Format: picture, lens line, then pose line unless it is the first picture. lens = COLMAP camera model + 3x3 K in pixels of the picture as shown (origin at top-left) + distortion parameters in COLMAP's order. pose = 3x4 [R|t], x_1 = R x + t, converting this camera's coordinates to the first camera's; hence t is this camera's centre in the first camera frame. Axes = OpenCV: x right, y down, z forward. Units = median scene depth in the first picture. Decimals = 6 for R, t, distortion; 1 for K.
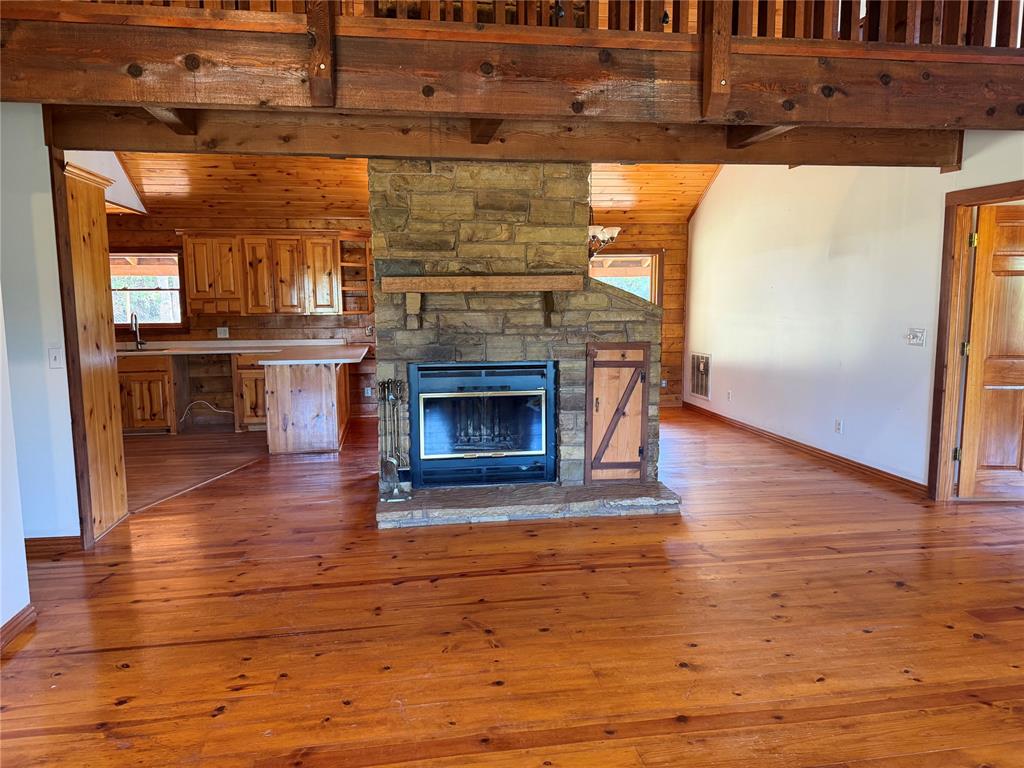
lens RADIAL K [[708.1, 0, 507.8], [0, 708.1, 389.4], [0, 0, 1]] dist [0.049361, -0.054903]
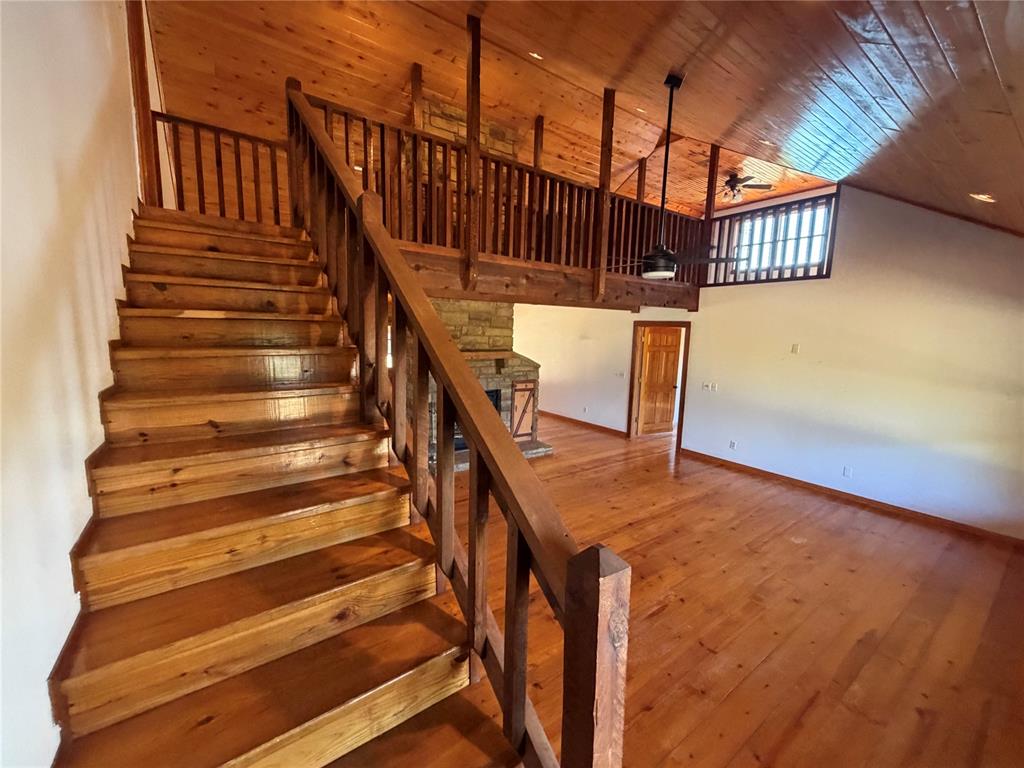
lens RADIAL K [[407.3, 0, 509.3], [0, 407.3, 384.2], [0, 0, 1]] dist [-0.003991, 0.000351]
pose [[0.896830, -0.028177, 0.441477, -0.455274], [0.026082, 0.999601, 0.010816, -0.068996], [-0.441606, 0.001815, 0.897207, -0.134029]]
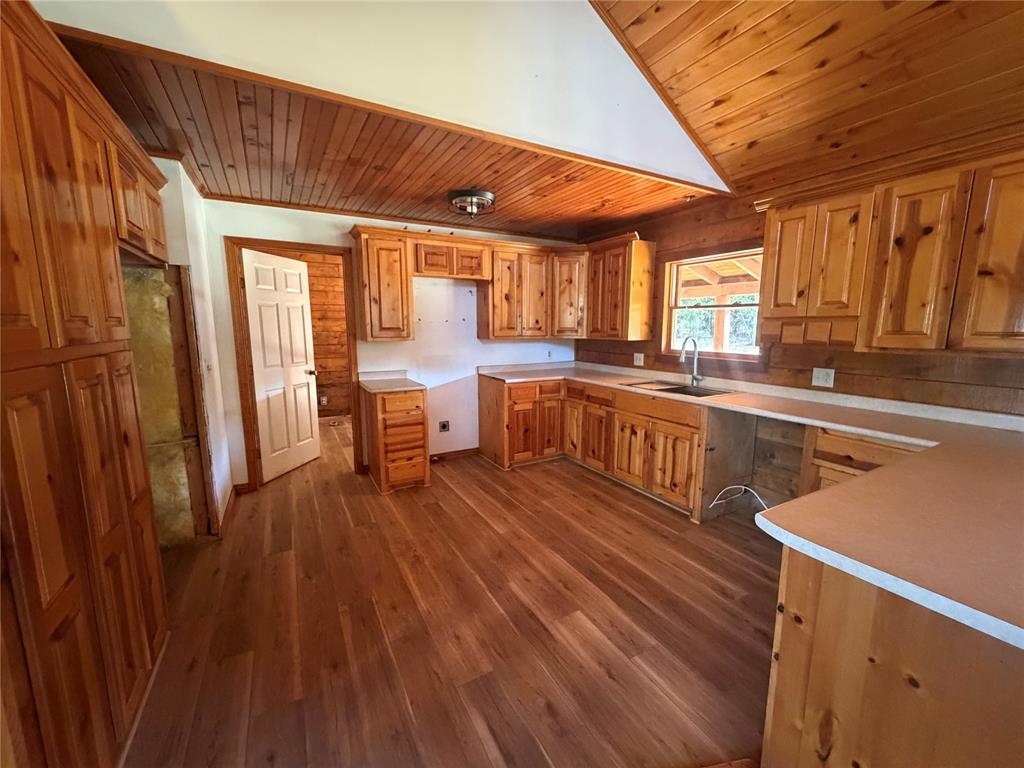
lens RADIAL K [[407.3, 0, 510.0], [0, 407.3, 386.7], [0, 0, 1]] dist [-0.003991, 0.000351]
pose [[0.339089, 0.151411, -0.928490, -0.306929], [-0.122891, 0.985635, 0.115850, -0.135092], [0.932693, 0.074820, 0.352825, 1.107973]]
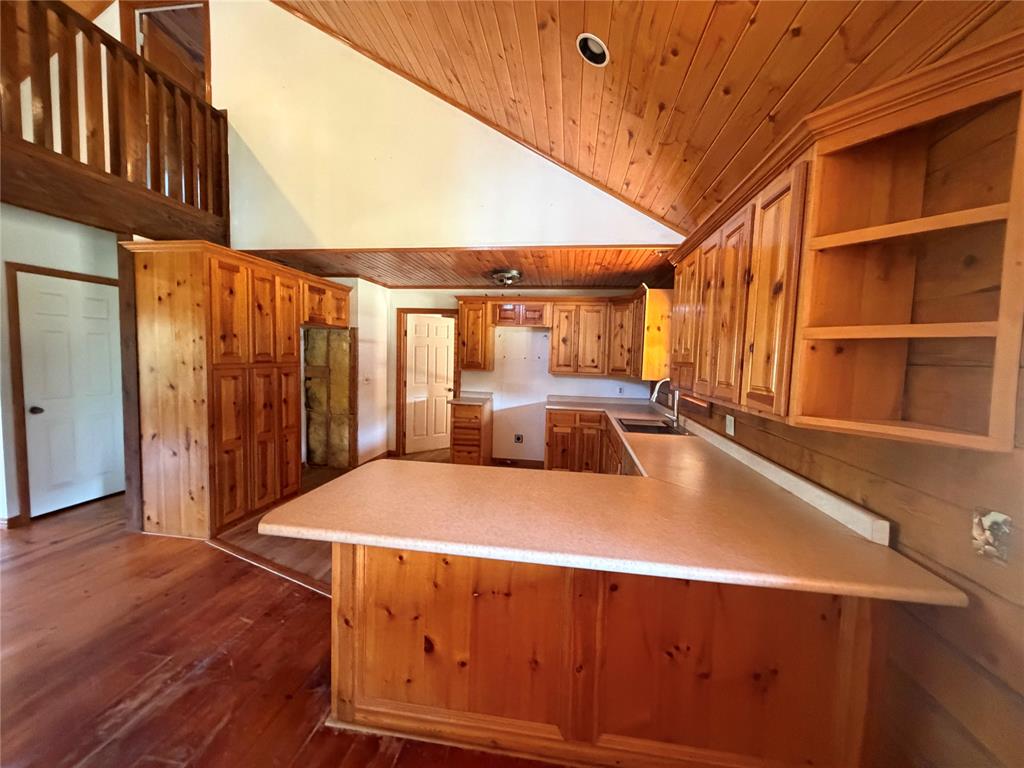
lens RADIAL K [[407.3, 0, 508.9], [0, 407.3, 385.6], [0, 0, 1]] dist [-0.003991, 0.000351]
pose [[-0.311571, 0.068929, -0.947719, -0.081074], [-0.144840, 0.982266, 0.119058, -0.208816], [0.939119, 0.174363, -0.296062, 1.579187]]
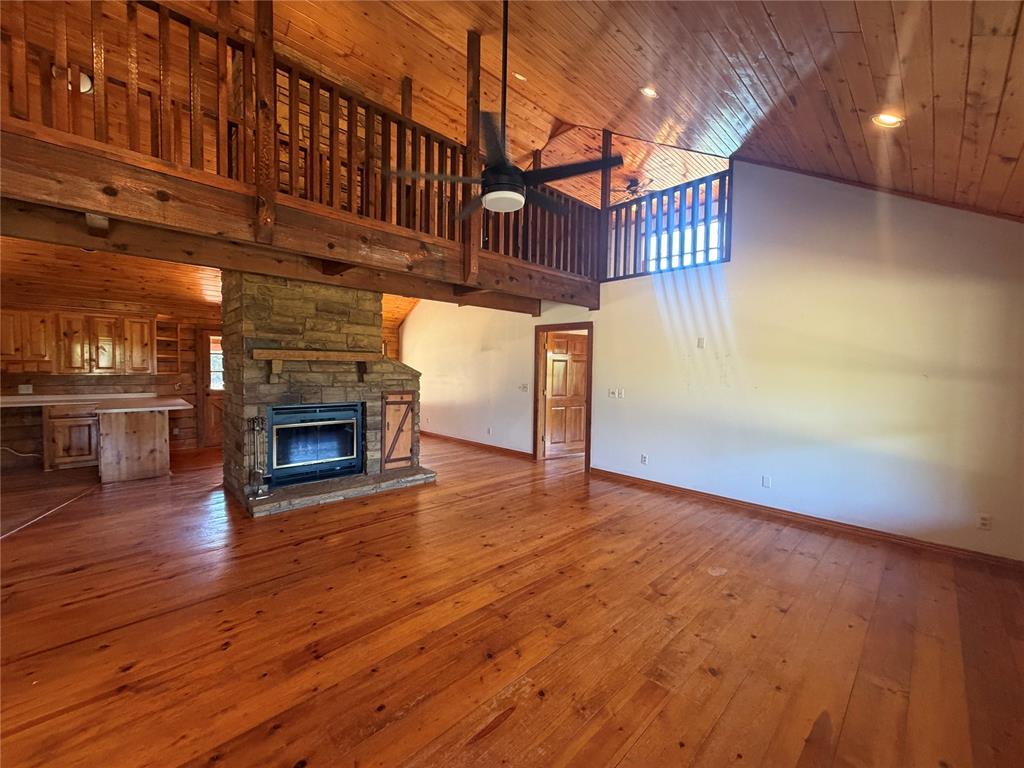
lens RADIAL K [[407.3, 0, 509.4], [0, 407.3, 384.7], [0, 0, 1]] dist [-0.003991, 0.000351]
pose [[0.822614, -0.002395, 0.568596, -0.204872], [0.053723, 0.995845, -0.073530, 0.010046], [-0.566057, 0.091034, 0.819324, -0.018063]]
